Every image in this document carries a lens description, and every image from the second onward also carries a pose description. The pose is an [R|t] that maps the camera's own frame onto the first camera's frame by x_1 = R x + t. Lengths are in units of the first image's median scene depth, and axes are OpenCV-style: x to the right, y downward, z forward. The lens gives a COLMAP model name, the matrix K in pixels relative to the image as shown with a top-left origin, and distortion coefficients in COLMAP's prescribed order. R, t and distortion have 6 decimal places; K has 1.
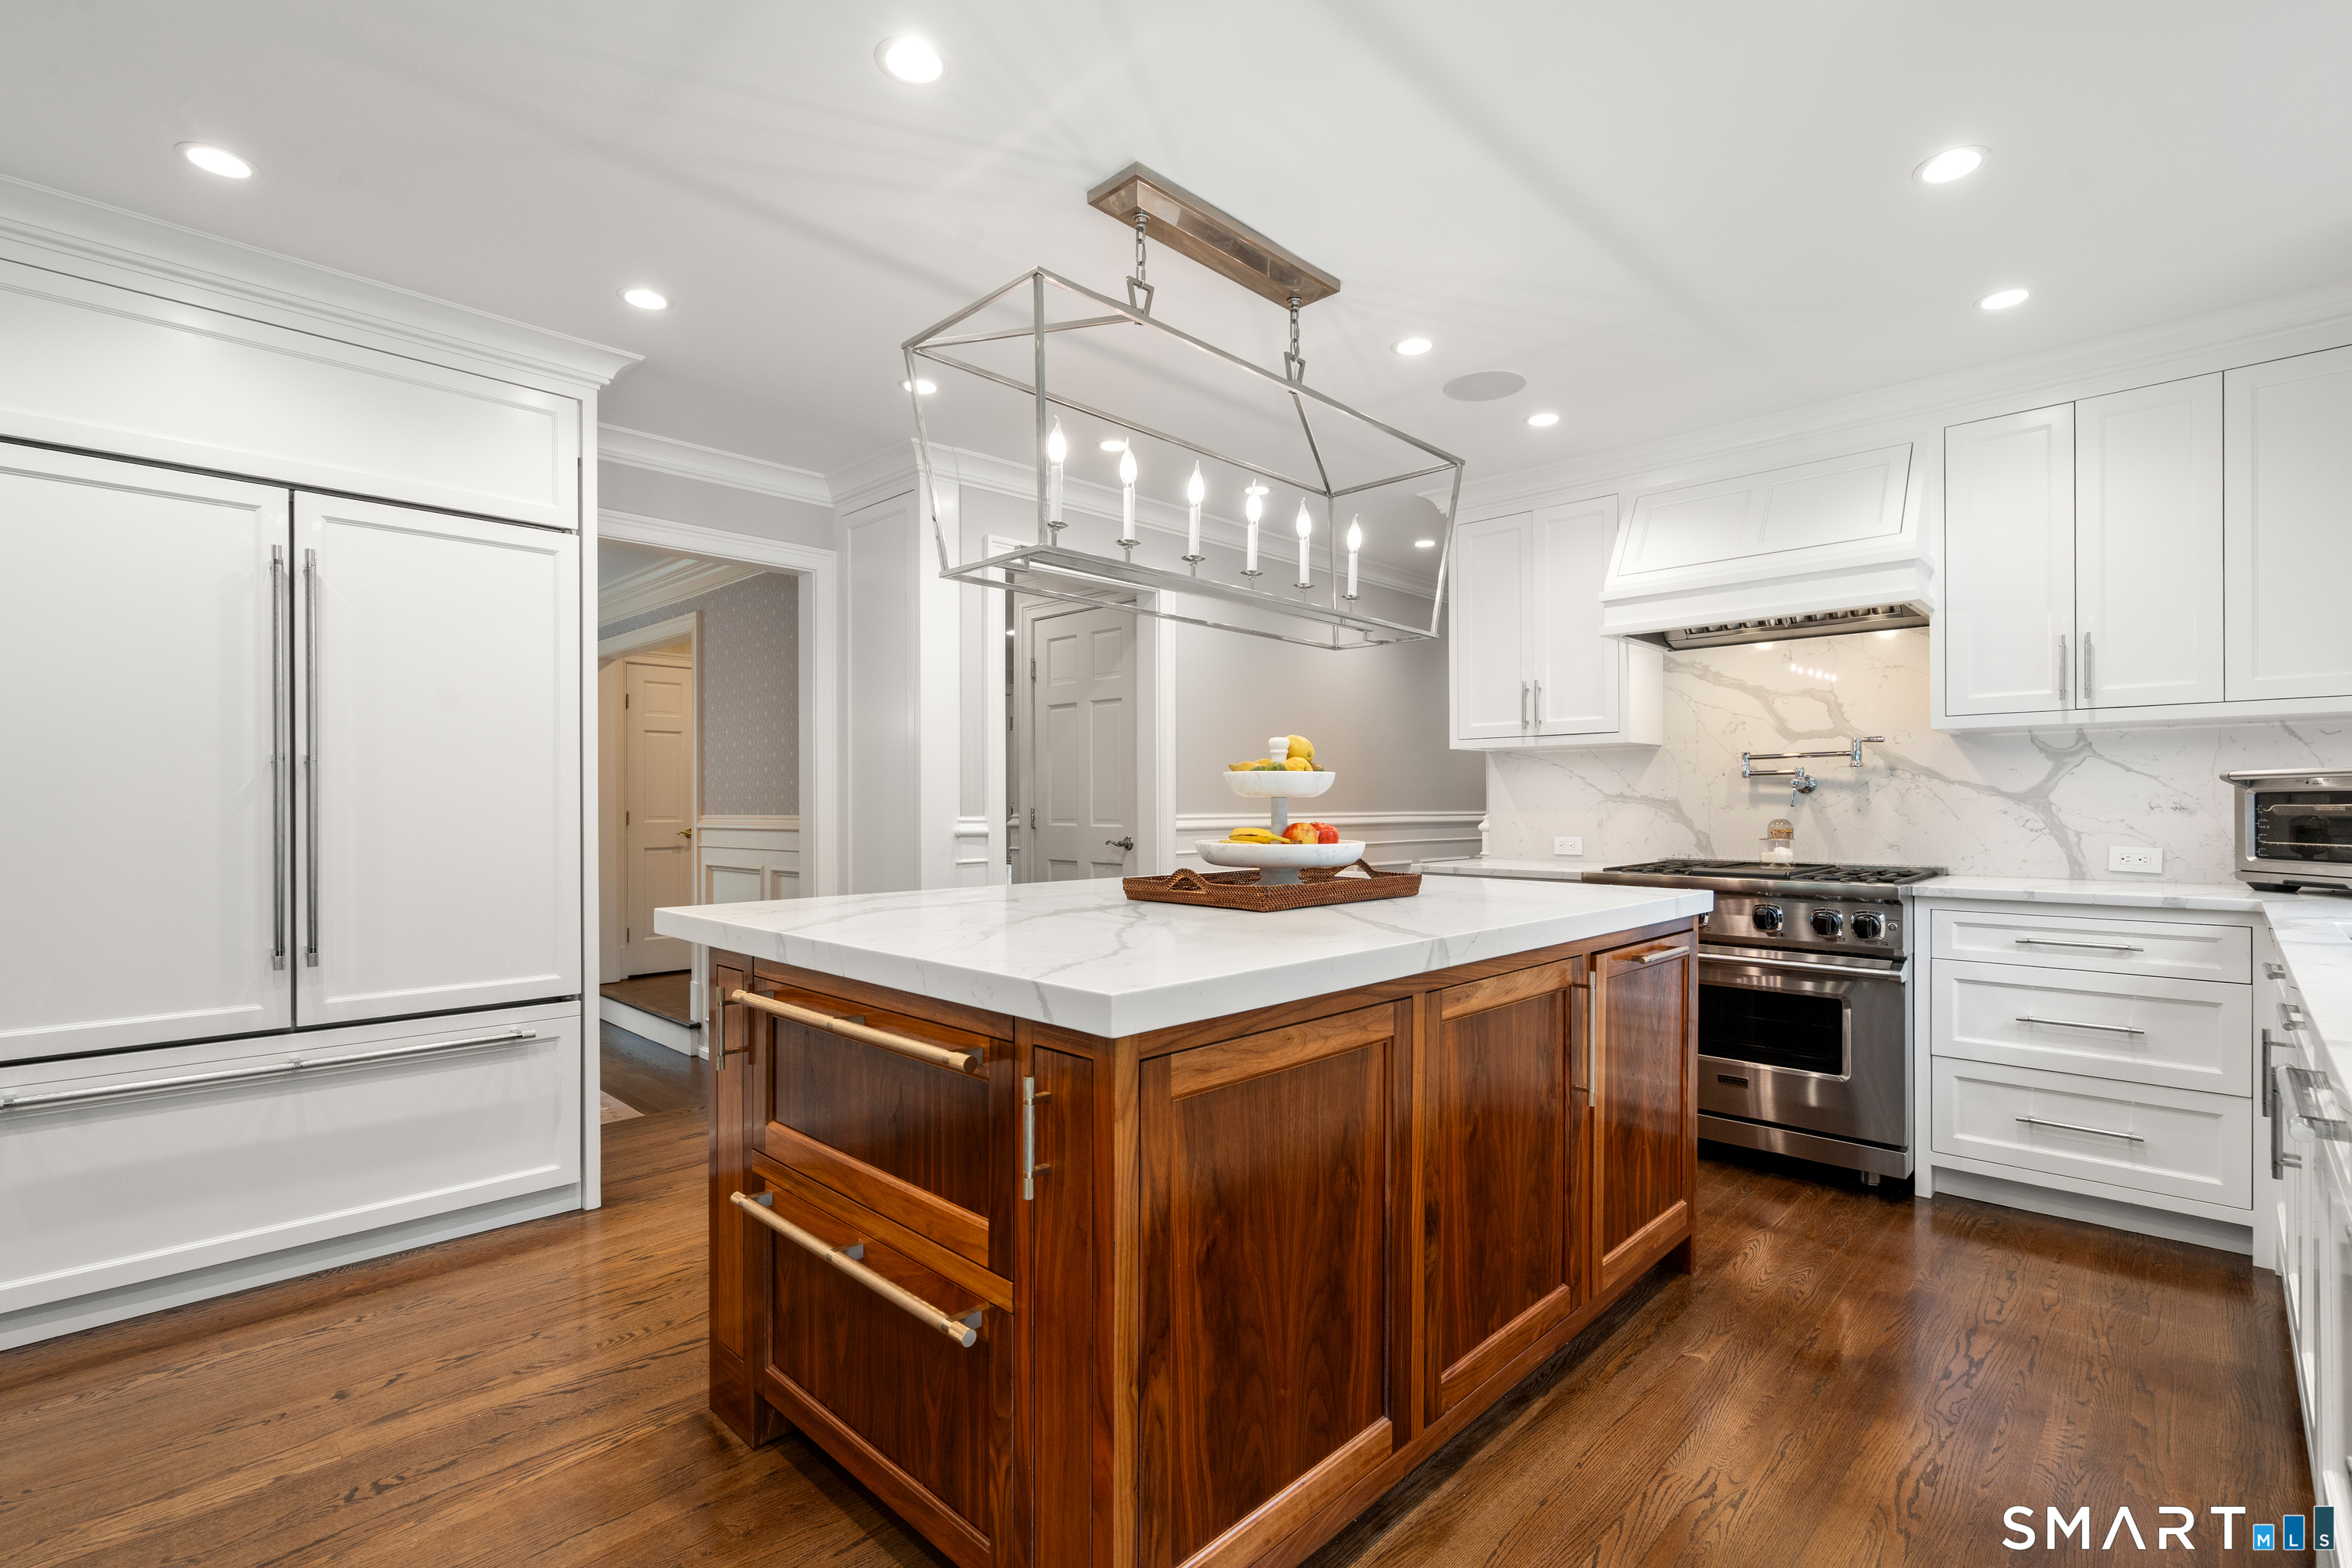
lens RADIAL K [[1066.6, 0, 1171.9], [0, 1066.6, 797.9], [0, 0, 1]] dist [-0.004444, 0.002094]
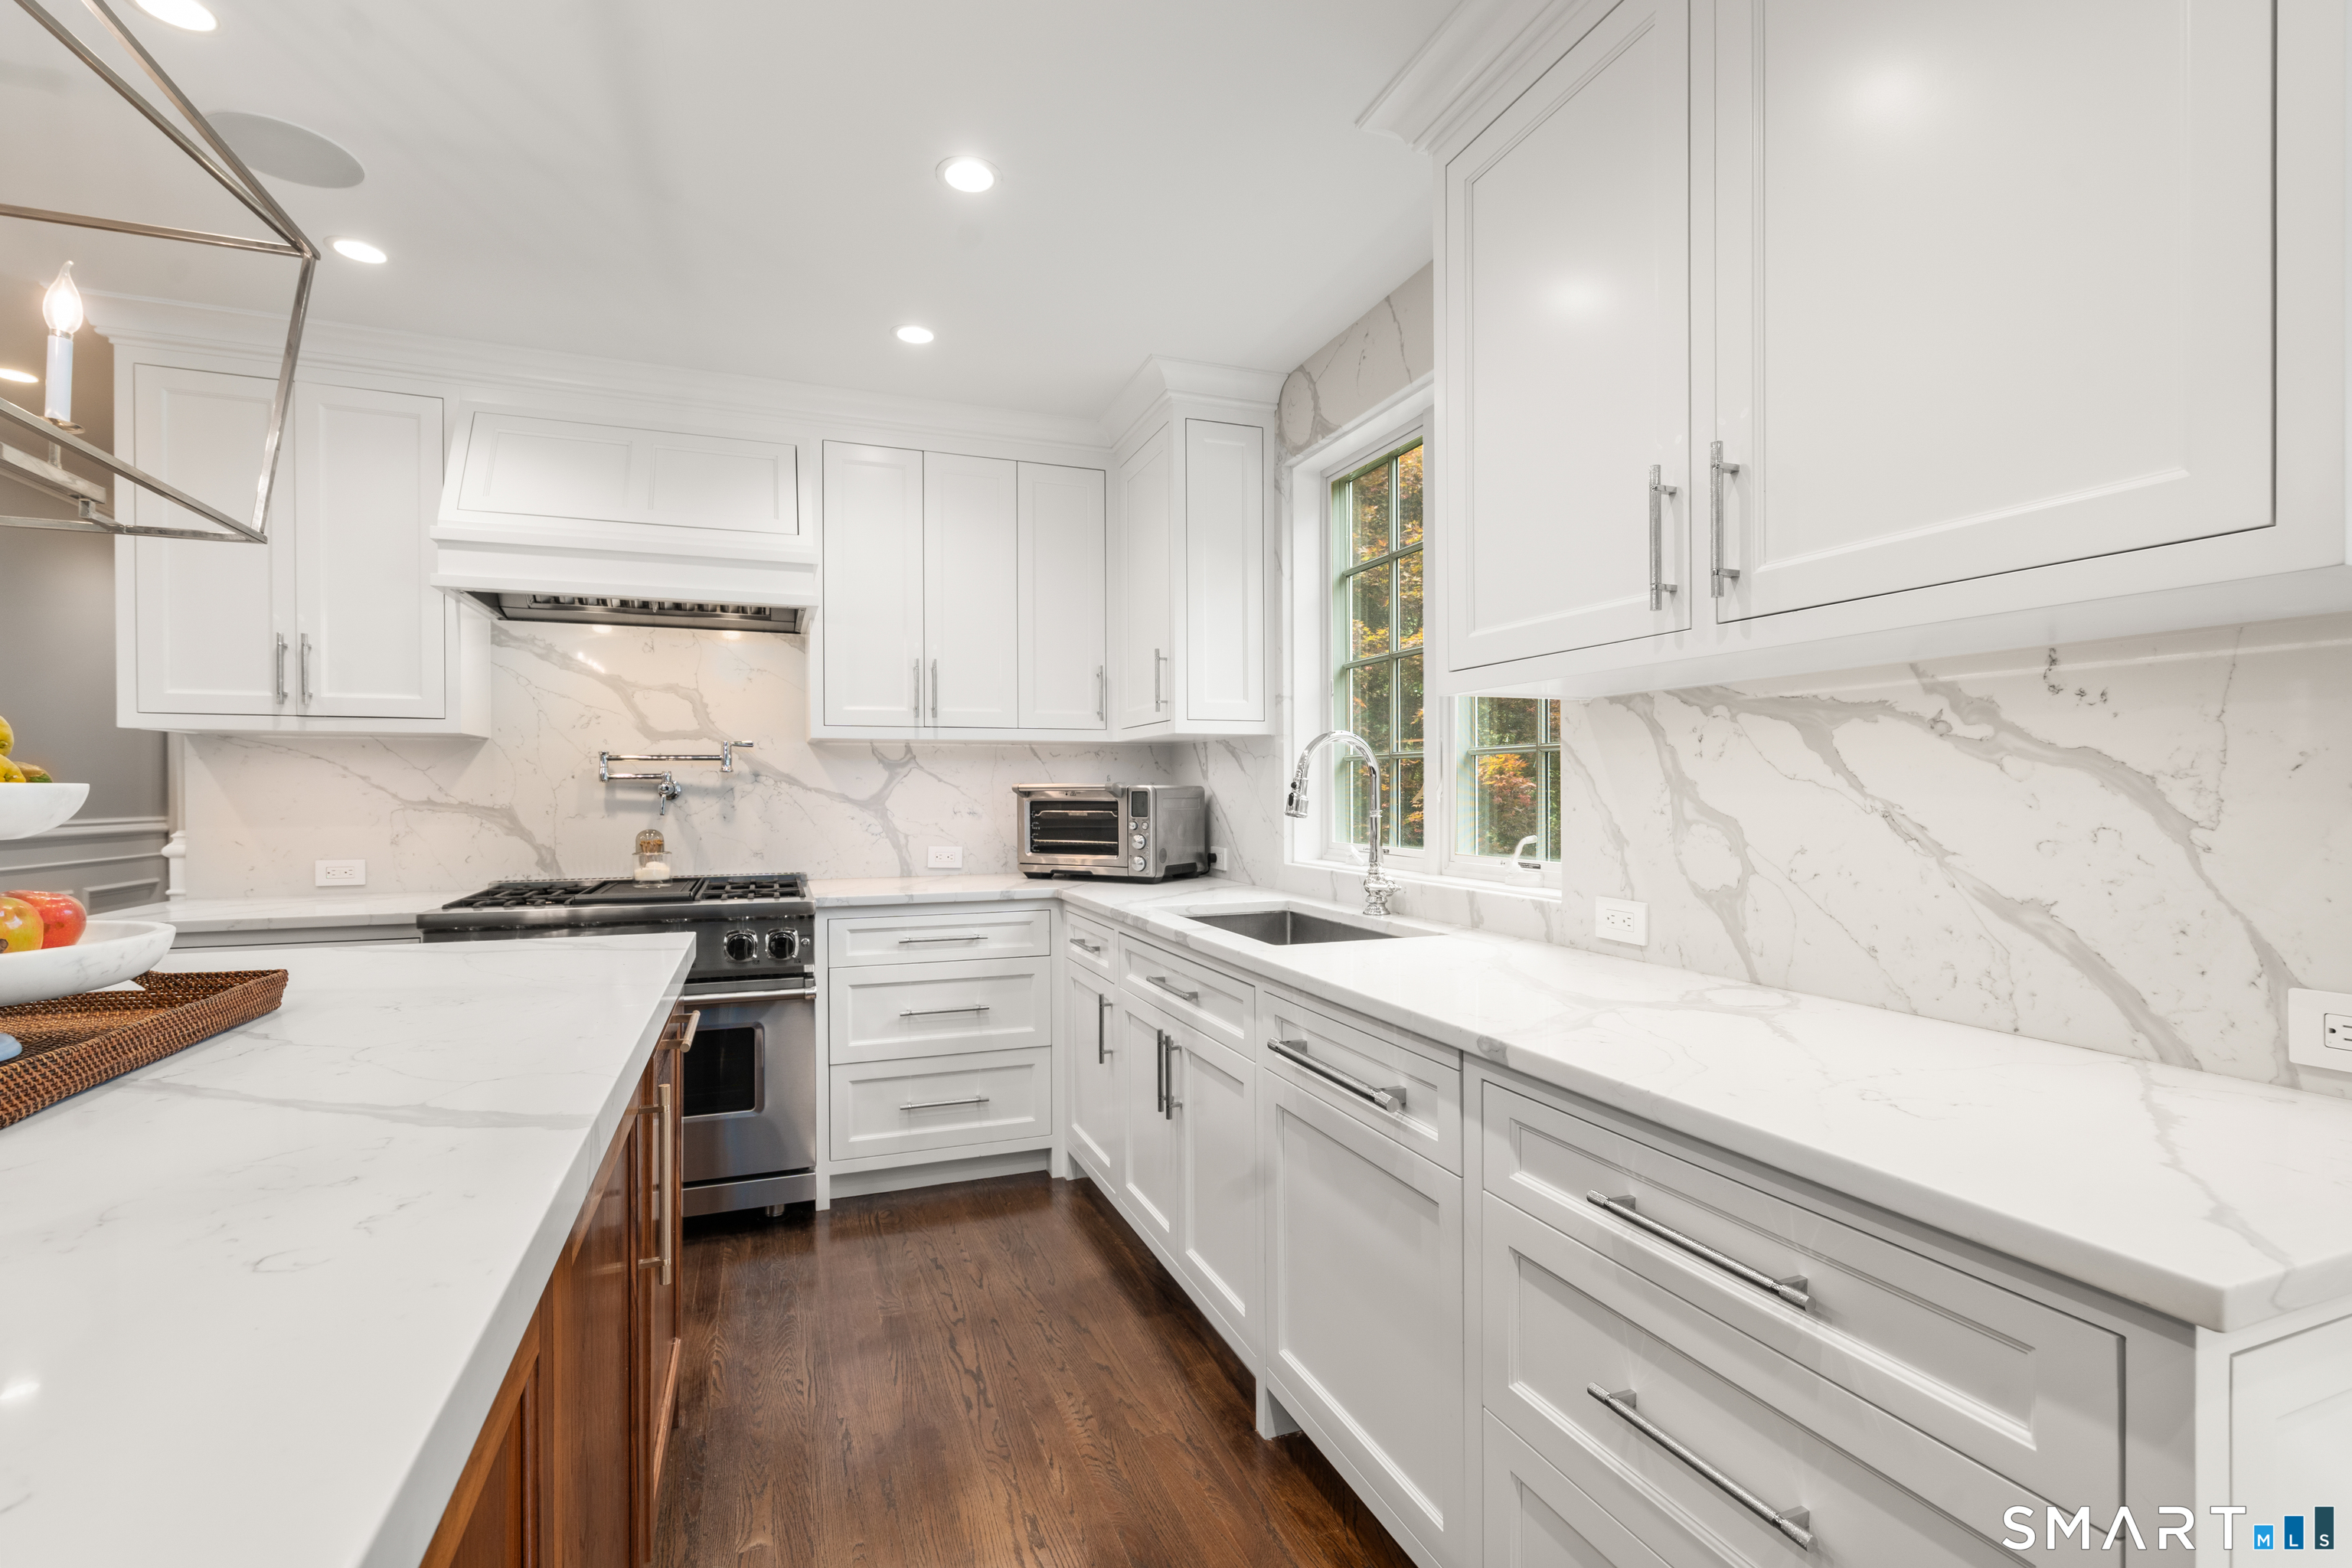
lens RADIAL K [[1066.6, 0, 1183.2], [0, 1066.6, 793.1], [0, 0, 1]] dist [-0.004444, 0.002094]
pose [[0.411833, -0.002234, 0.911257, -0.056136], [-0.004271, 0.999981, 0.004382, -0.018288], [-0.911249, -0.005696, 0.411816, 0.269049]]
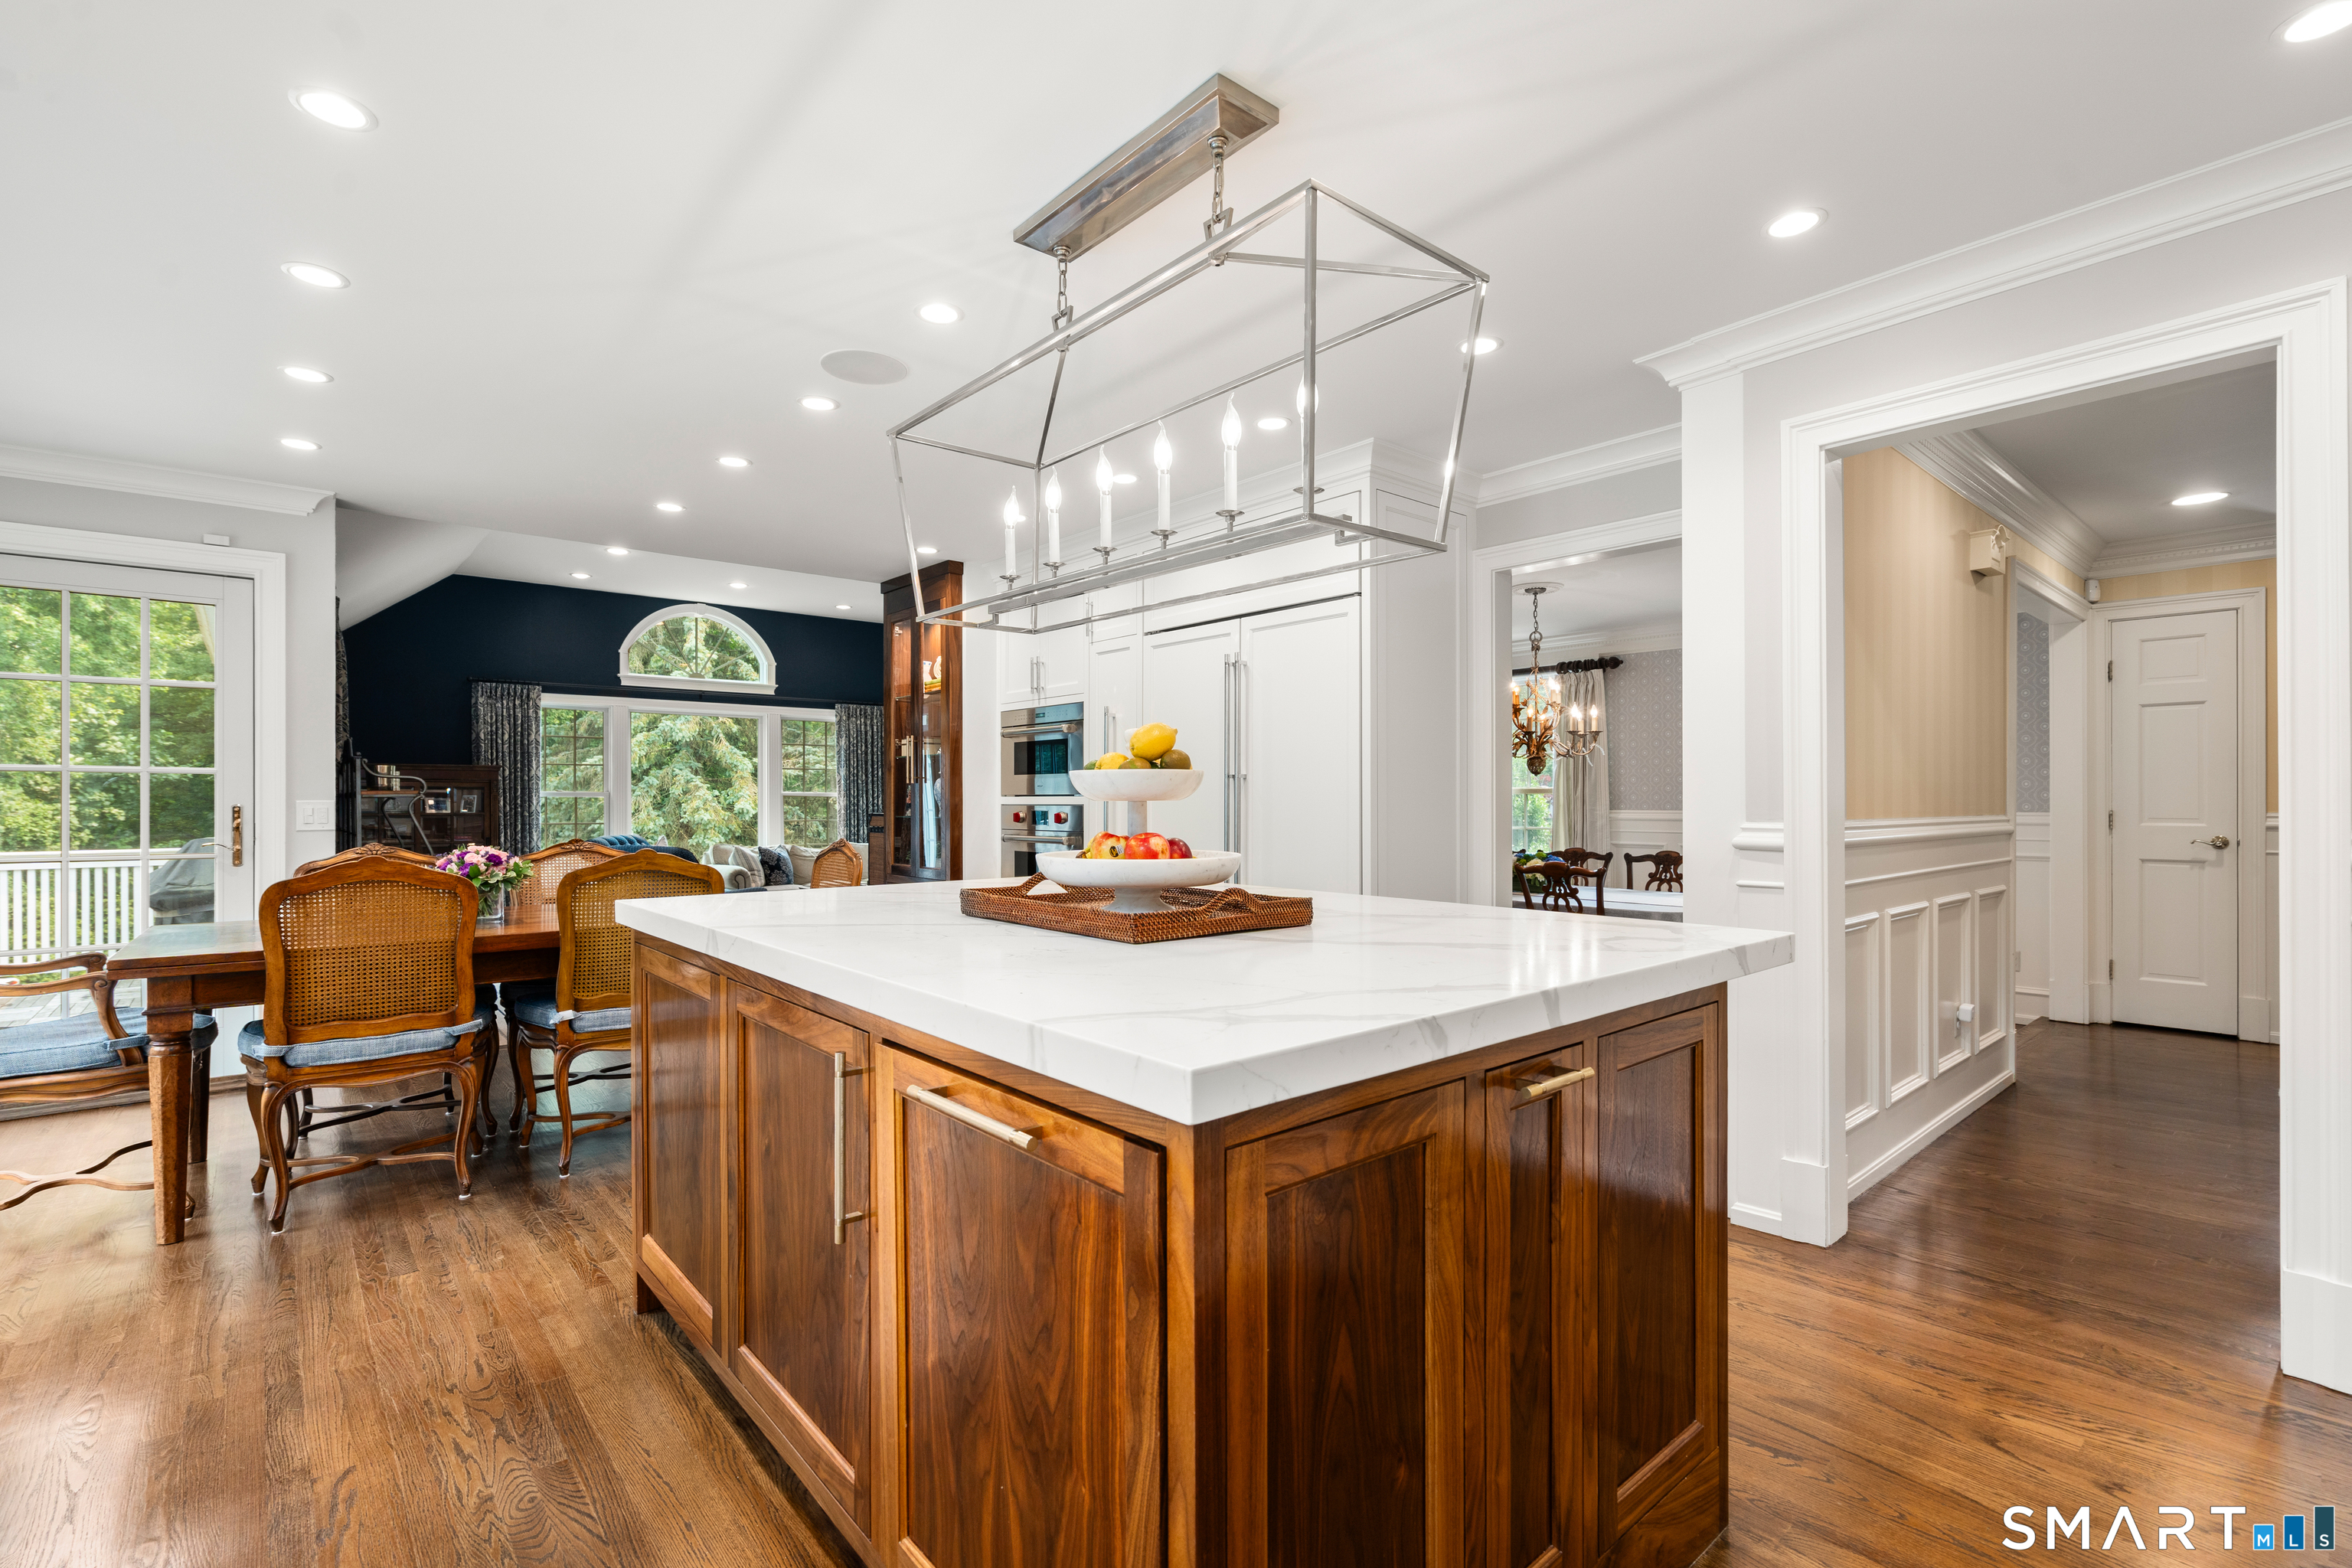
lens RADIAL K [[1066.6, 0, 1174.9], [0, 1066.6, 801.3], [0, 0, 1]] dist [-0.004444, 0.002094]
pose [[-0.084354, 0.000423, -0.996436, 0.679426], [0.007924, 0.999969, -0.000246, 0.001454], [0.996404, -0.007917, -0.084355, 0.808085]]
